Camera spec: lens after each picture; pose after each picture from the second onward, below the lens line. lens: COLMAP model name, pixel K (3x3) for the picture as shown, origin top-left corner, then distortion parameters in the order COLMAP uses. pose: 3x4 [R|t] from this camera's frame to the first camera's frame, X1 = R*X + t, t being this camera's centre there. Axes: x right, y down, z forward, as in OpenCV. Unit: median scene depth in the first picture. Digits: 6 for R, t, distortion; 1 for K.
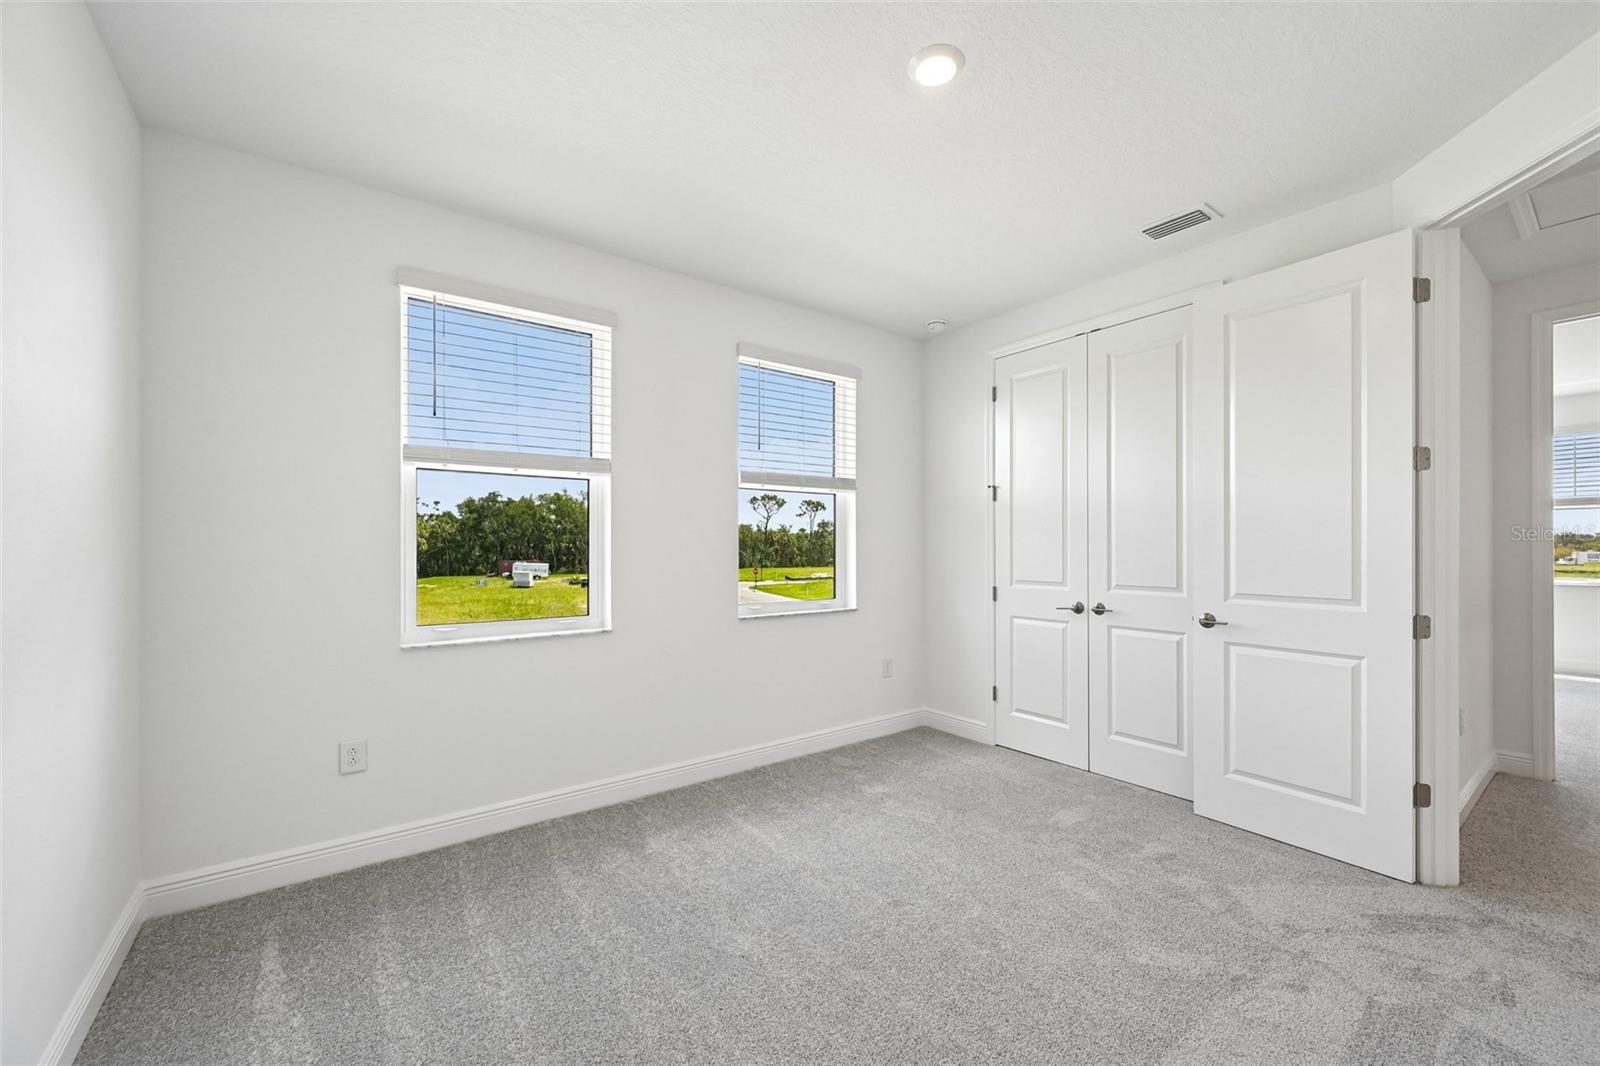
lens RADIAL K [[631.4, 0, 804.6], [0, 631.4, 547.5], [0, 0, 1]] dist [0.002148, -0.000596]
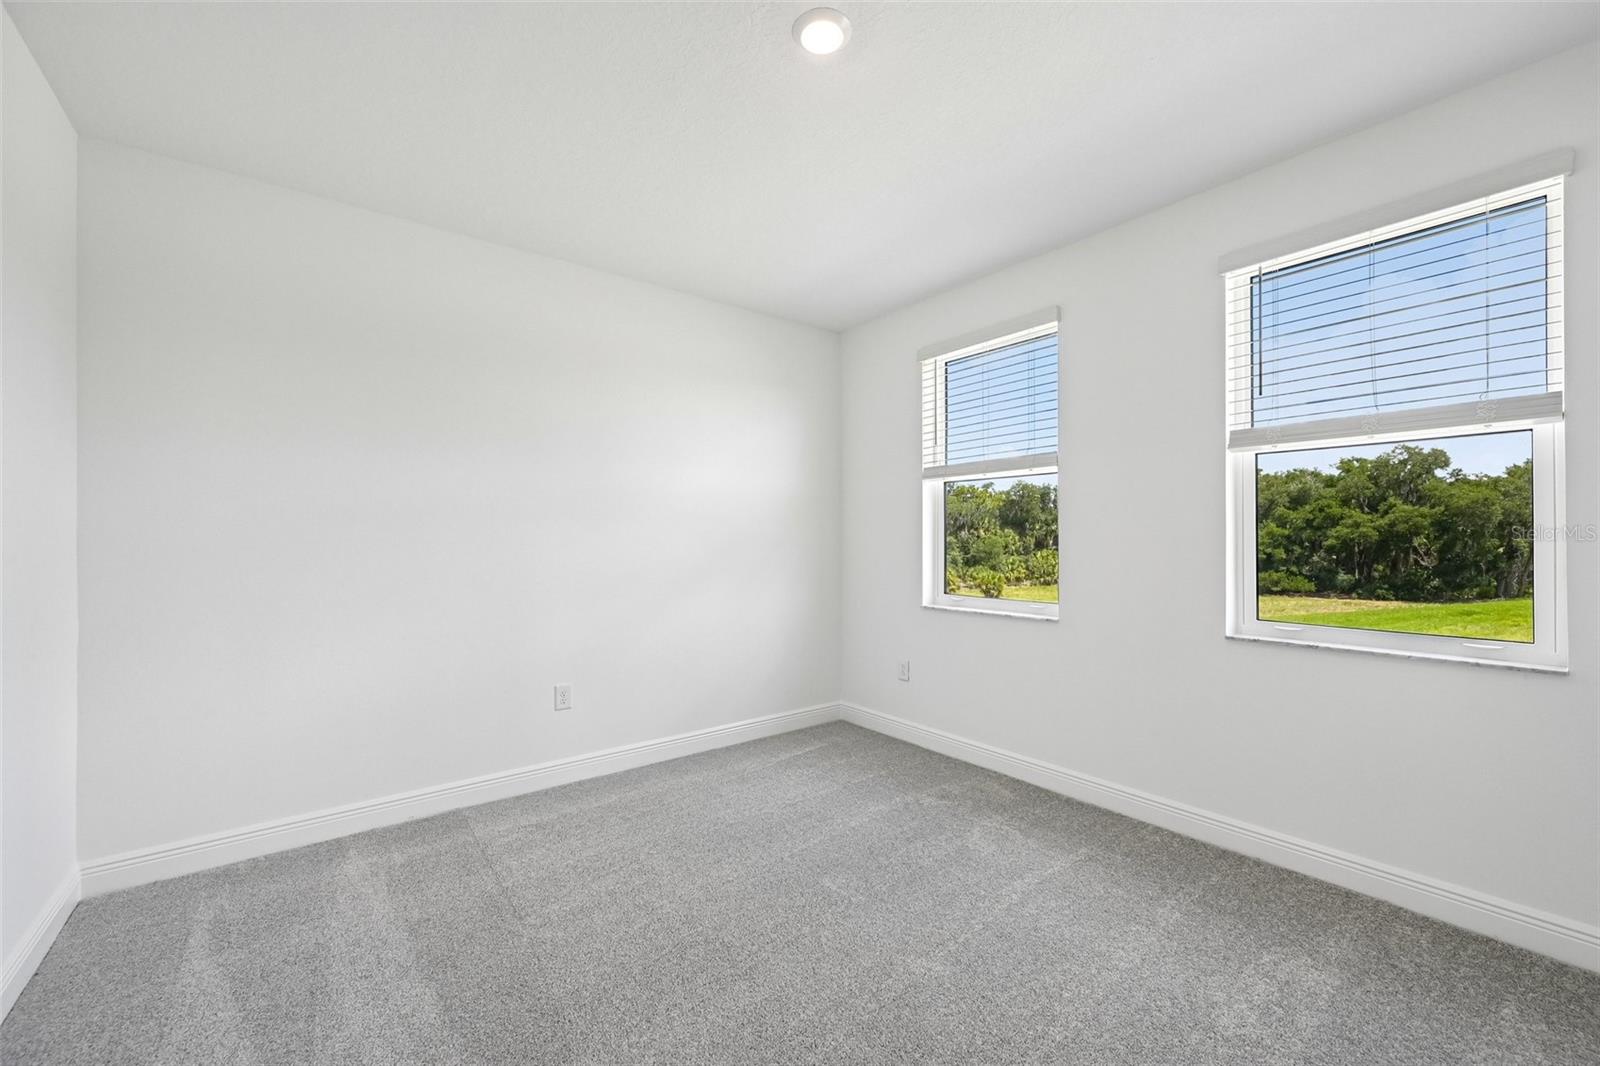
lens RADIAL K [[631.4, 0, 789.7], [0, 631.4, 547.1], [0, 0, 1]] dist [0.002148, -0.000596]
pose [[0.023450, 0.020176, -0.999521, 0.603136], [0.001483, 0.999795, 0.020217, -0.006621], [0.999724, -0.001956, 0.023415, 0.480491]]
